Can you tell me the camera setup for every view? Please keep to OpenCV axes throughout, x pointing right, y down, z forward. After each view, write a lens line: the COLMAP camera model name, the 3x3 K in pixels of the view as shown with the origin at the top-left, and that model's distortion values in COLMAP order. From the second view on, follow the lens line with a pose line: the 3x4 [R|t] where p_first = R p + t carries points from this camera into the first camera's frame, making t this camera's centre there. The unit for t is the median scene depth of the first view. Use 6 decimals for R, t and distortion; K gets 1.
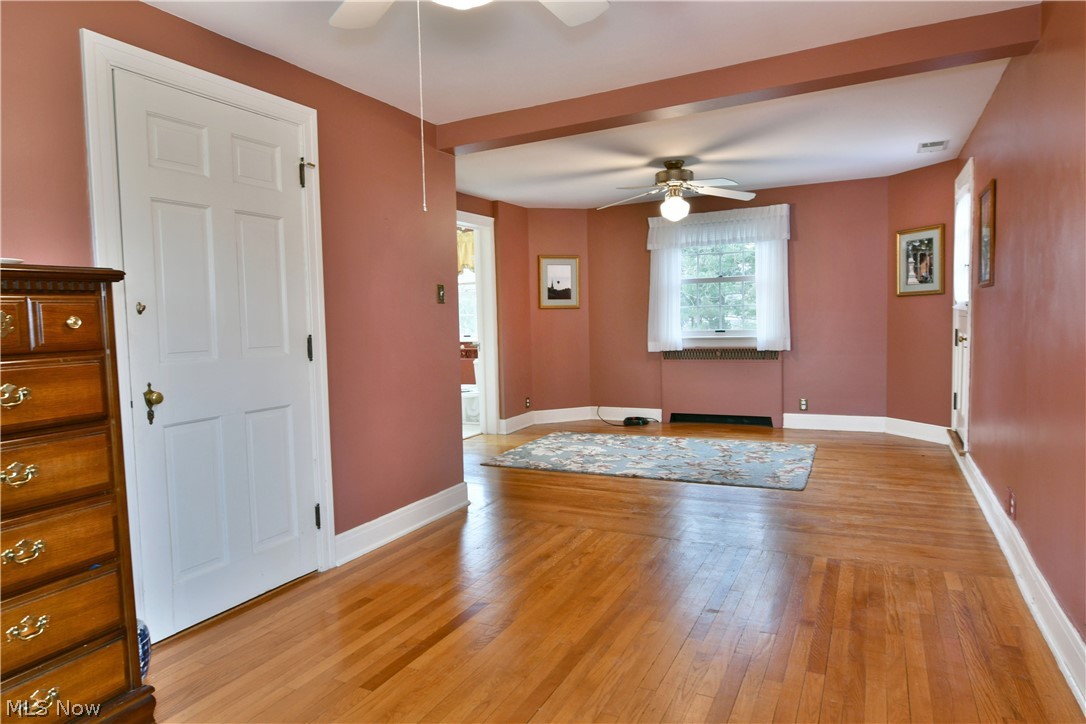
lens RADIAL K [[657.6, 0, 536.3], [0, 657.6, 361.9], [0, 0, 1]] dist [-0.009447, -0.005146]
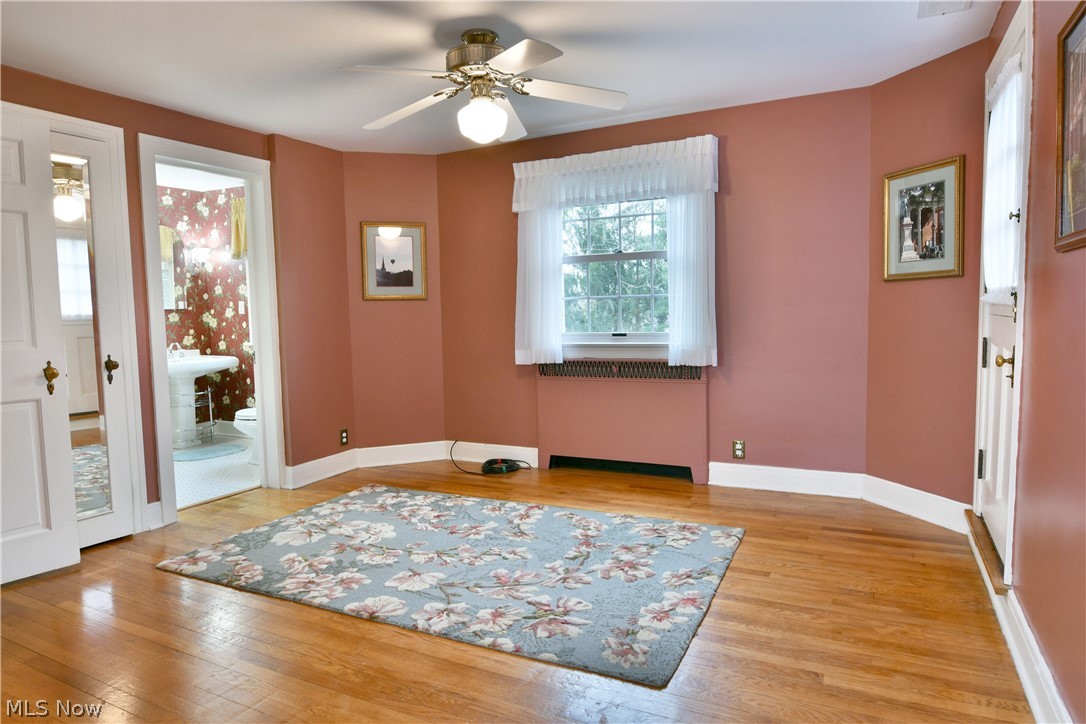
lens RADIAL K [[657.6, 0, 535.7], [0, 657.6, 362.8], [0, 0, 1]] dist [-0.009447, -0.005146]
pose [[0.999990, 0.004031, -0.001806, 0.208825], [-0.004009, 0.999919, 0.012113, -0.027633], [0.001855, -0.012106, 0.999925, 0.355932]]
